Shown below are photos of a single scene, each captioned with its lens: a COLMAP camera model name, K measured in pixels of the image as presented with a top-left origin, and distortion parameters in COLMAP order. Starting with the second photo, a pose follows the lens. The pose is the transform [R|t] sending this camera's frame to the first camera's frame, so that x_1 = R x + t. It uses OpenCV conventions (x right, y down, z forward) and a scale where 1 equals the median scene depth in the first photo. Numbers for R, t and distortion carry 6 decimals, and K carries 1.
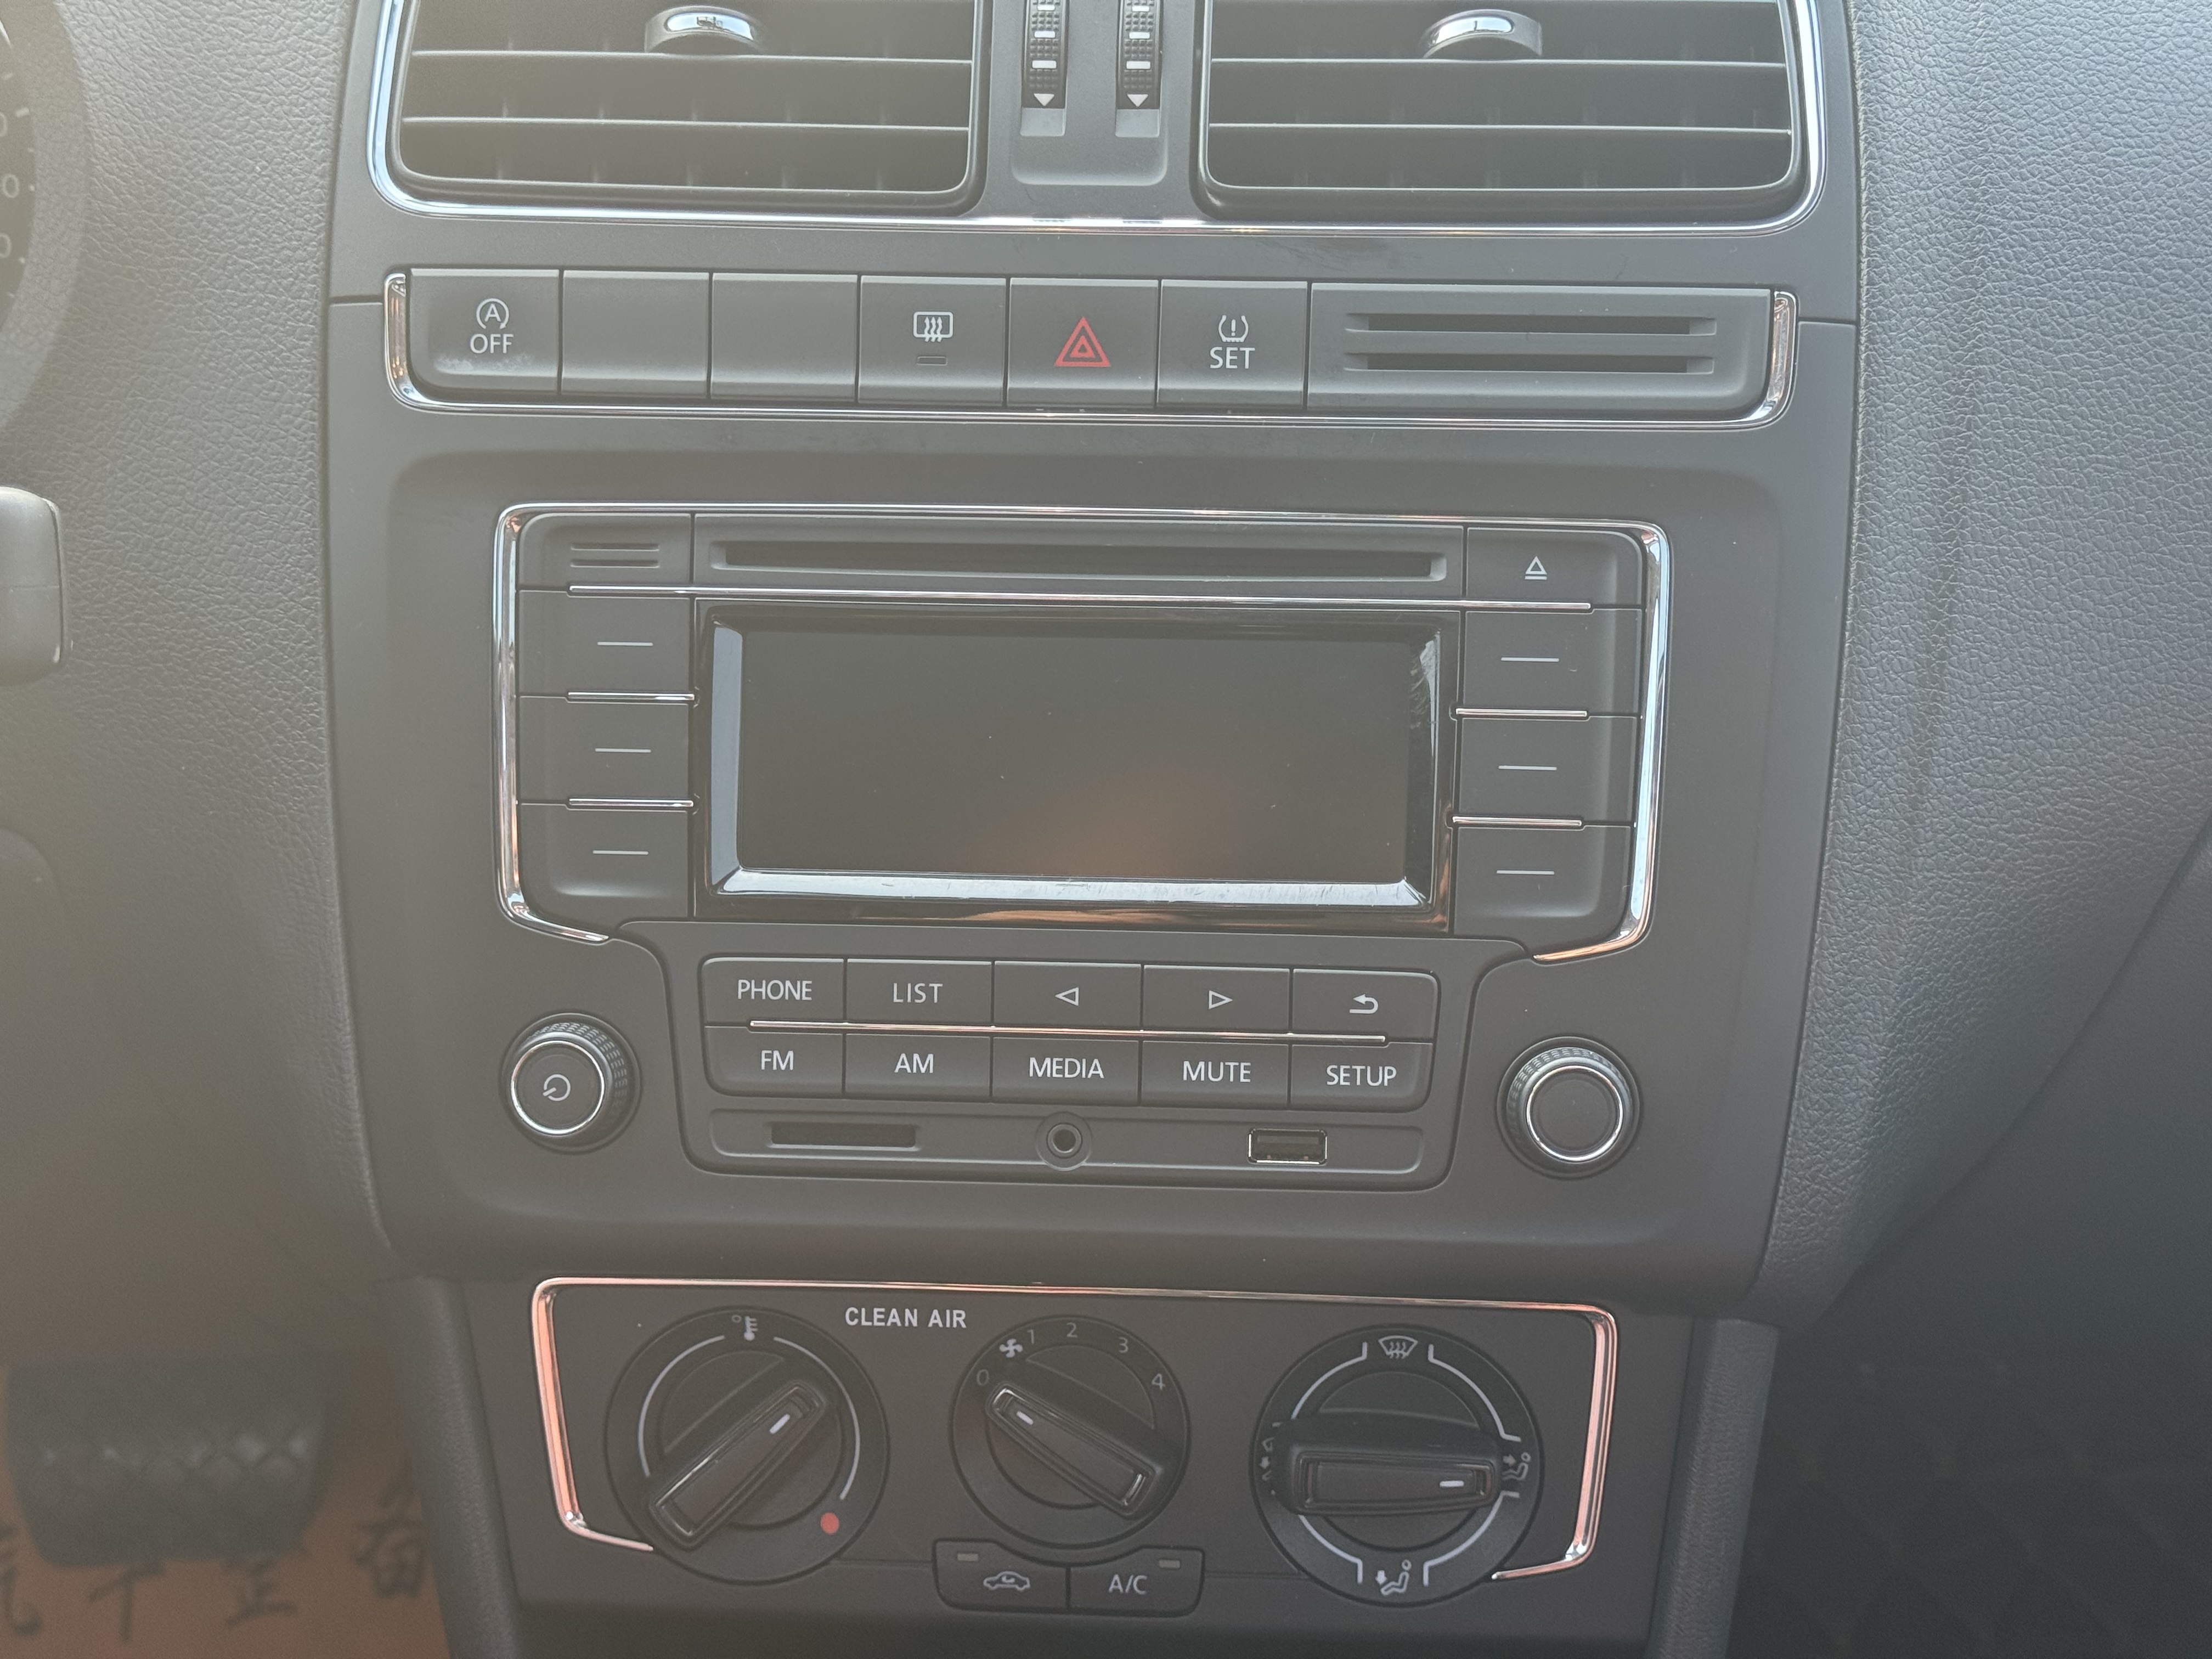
lens RADIAL K [[3119.4, 0, 1097.8], [0, 3119.4, 825.3], [0, 0, 1]] dist [0.134440, 0.000000]
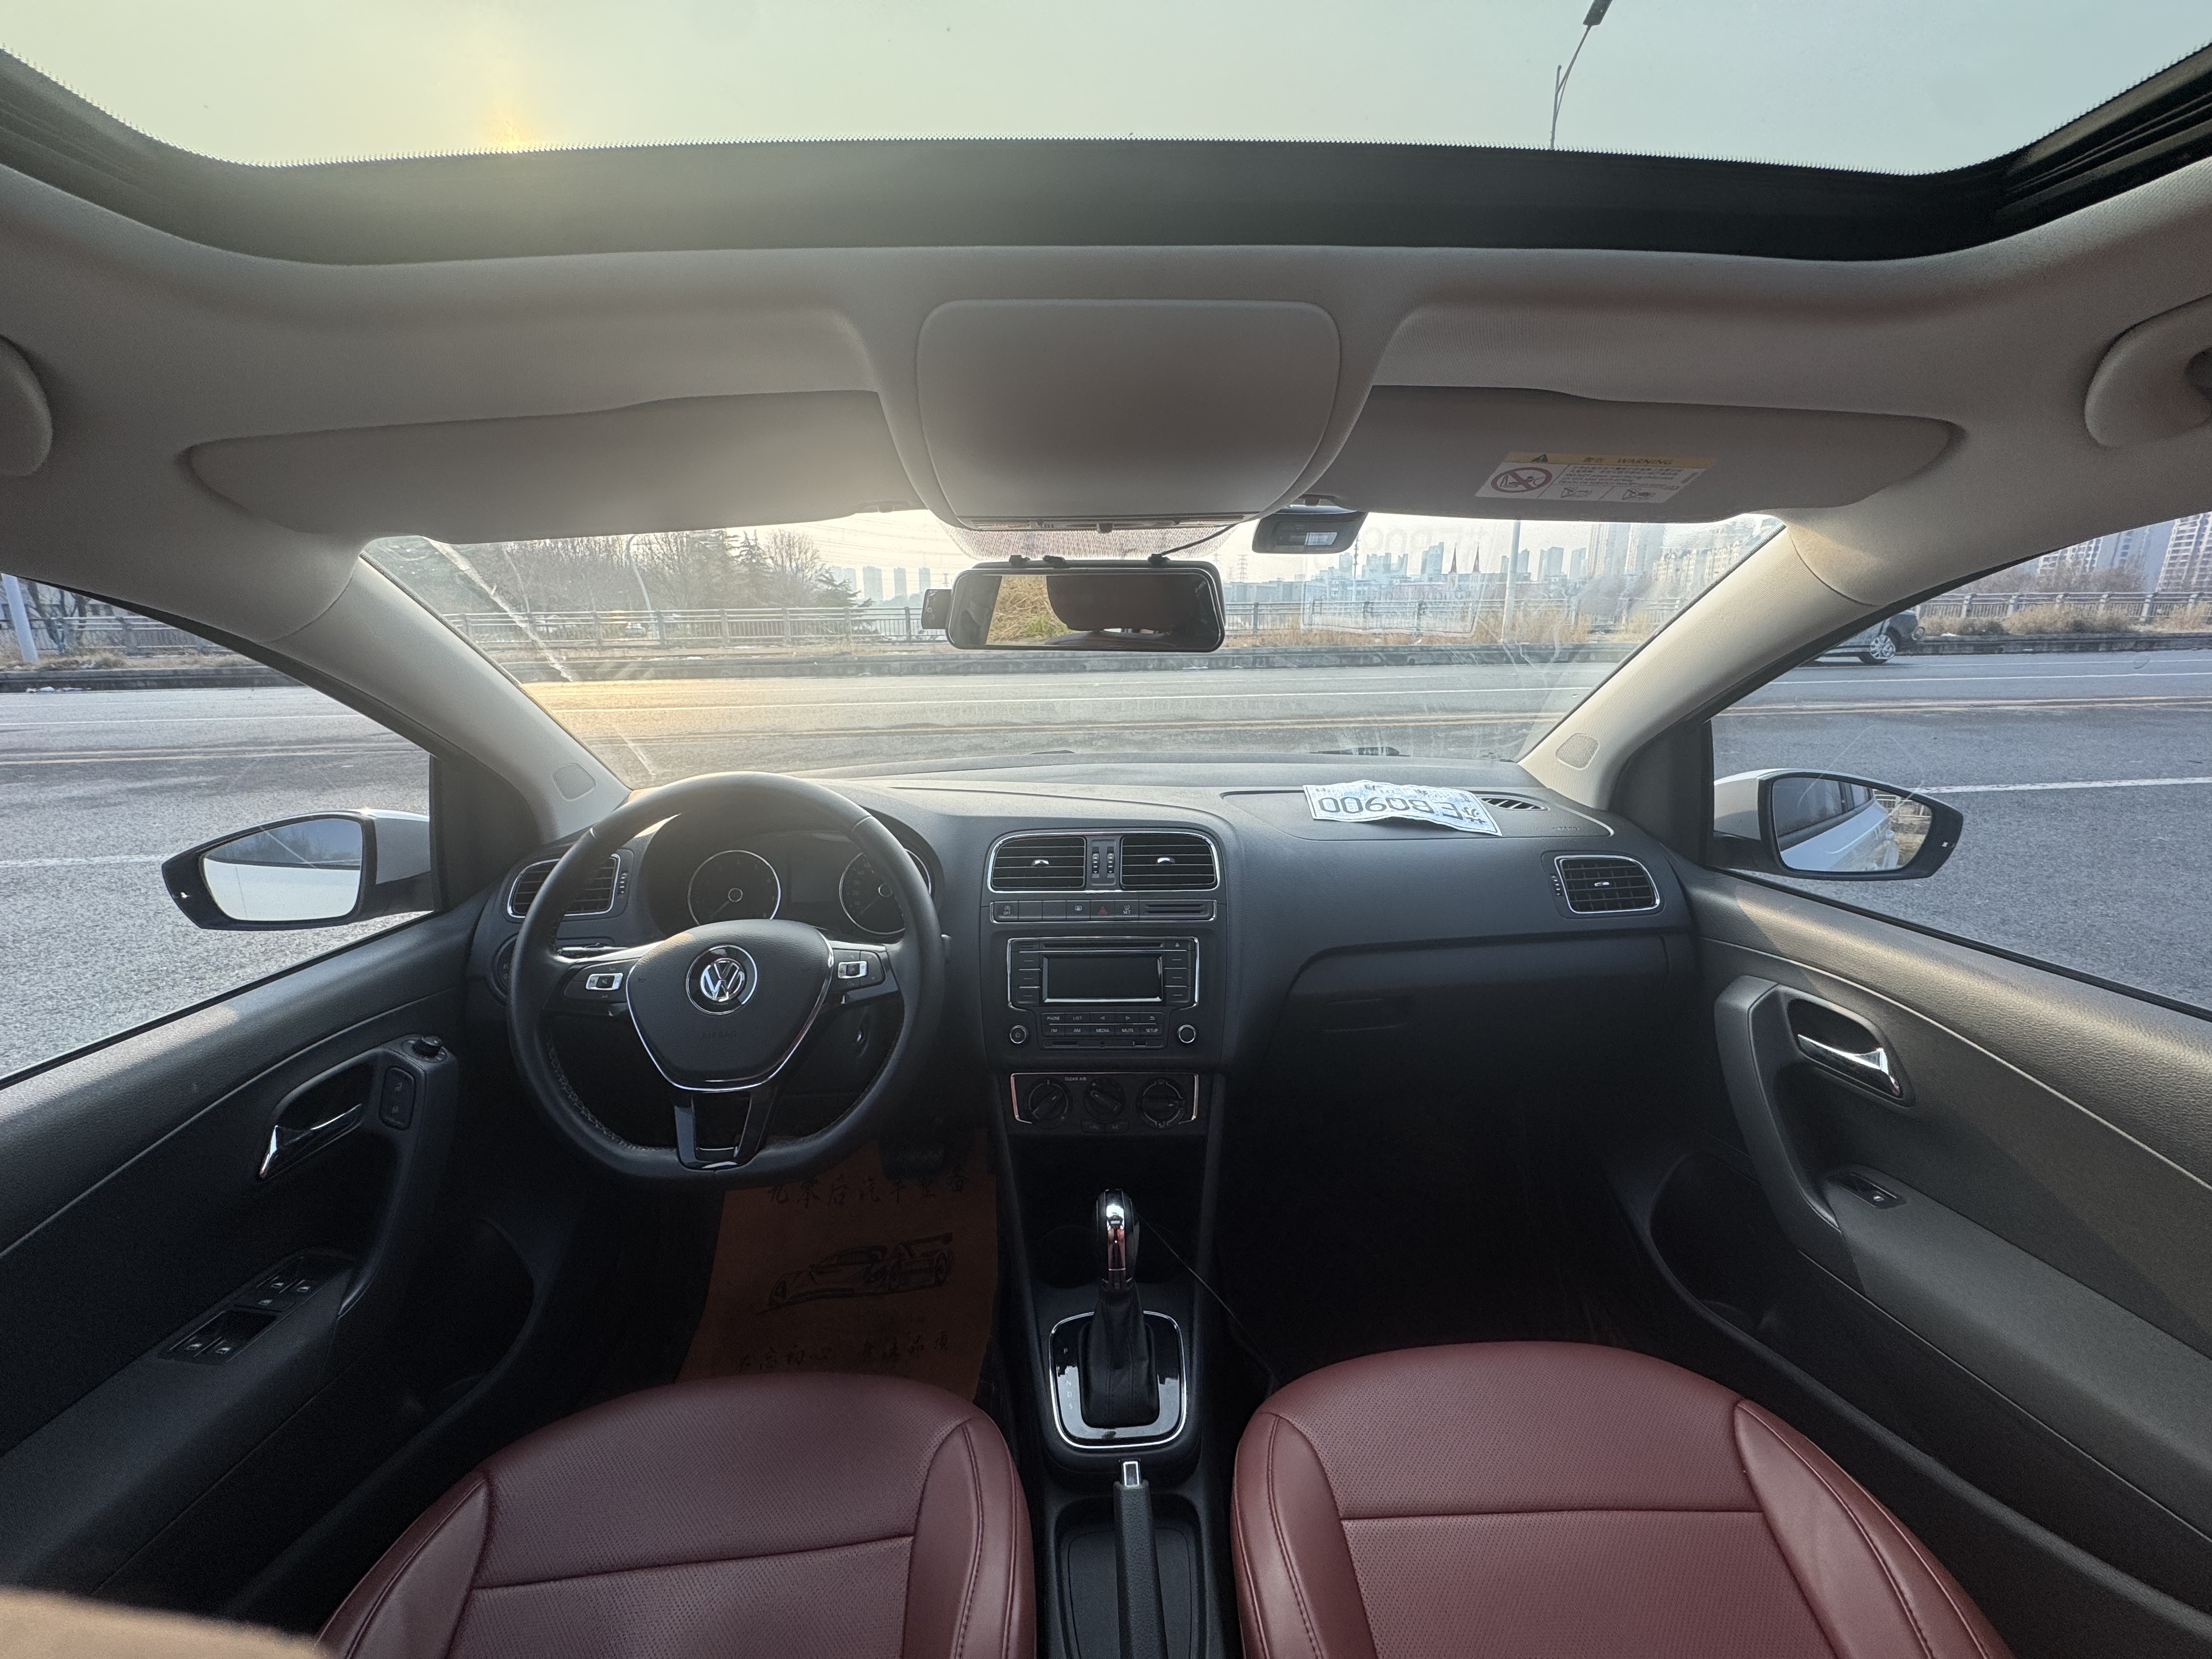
lens RADIAL K [[888.0, 0, 1105.2], [0, 888.0, 826.6], [0, 0, 1]] dist [-0.001724, 0.000338]
pose [[0.999734, -0.022775, 0.003763, -0.002650], [0.022952, 0.963359, -0.267230, 0.154084], [0.002461, 0.267245, 0.963626, -0.726368]]
